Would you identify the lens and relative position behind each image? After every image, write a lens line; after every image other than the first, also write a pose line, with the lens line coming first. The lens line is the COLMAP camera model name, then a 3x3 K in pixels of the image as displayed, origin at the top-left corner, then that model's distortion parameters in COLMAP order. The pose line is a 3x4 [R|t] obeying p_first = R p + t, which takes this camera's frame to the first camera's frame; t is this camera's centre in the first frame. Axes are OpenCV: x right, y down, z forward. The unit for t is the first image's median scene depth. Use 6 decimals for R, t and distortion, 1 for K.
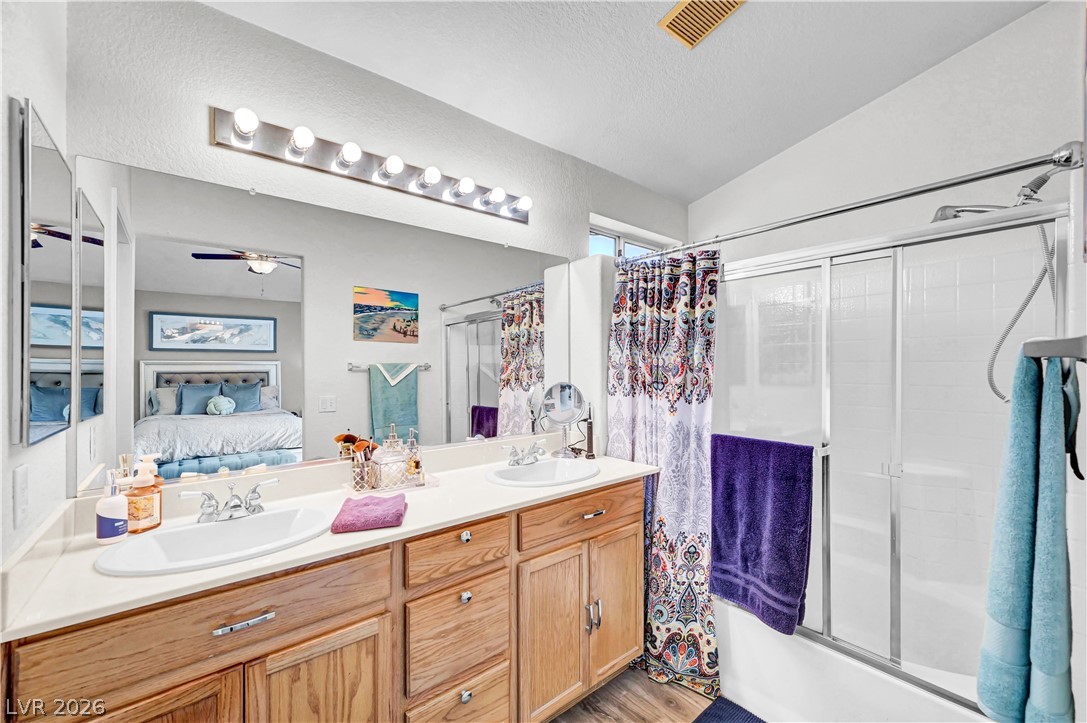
lens RADIAL K [[431.1, 0, 548.8], [0, 431.1, 367.6], [0, 0, 1]] dist [0.000331, 0.001094]
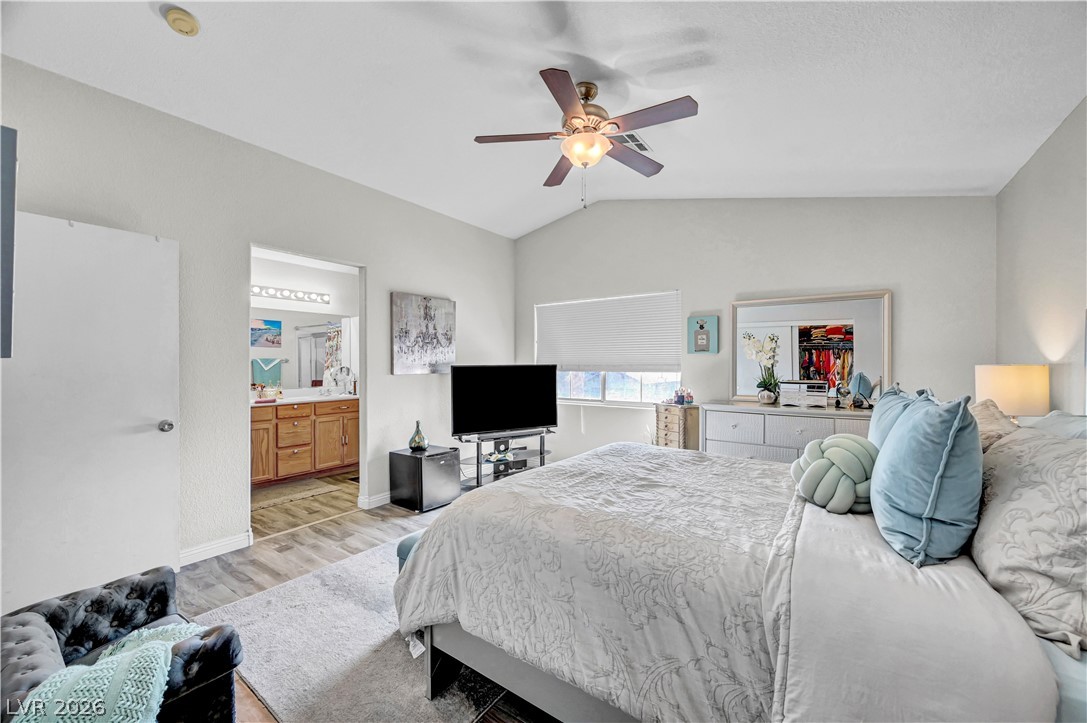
lens RADIAL K [[431.1, 0, 548.1], [0, 431.1, 358.5], [0, 0, 1]] dist [0.000331, 0.001094]
pose [[0.966745, -0.001236, 0.255738, 0.651300], [0.002926, 0.999976, -0.006227, 0.010230], [-0.255724, 0.006768, 0.966726, -2.128367]]
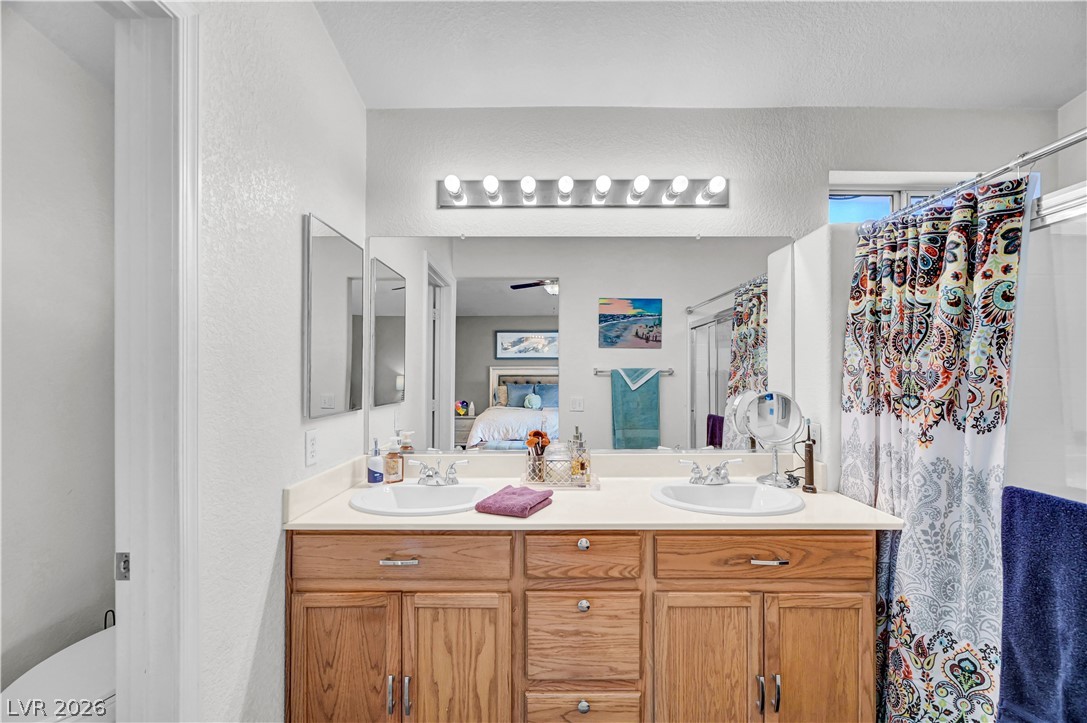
lens RADIAL K [[431.1, 0, 551.8], [0, 431.1, 369.6], [0, 0, 1]] dist [0.000331, 0.001094]
pose [[0.773558, 0.000283, -0.633726, 0.265107], [-0.004029, 0.999982, -0.004471, -0.002596], [0.633713, 0.006012, 0.773545, 0.130306]]
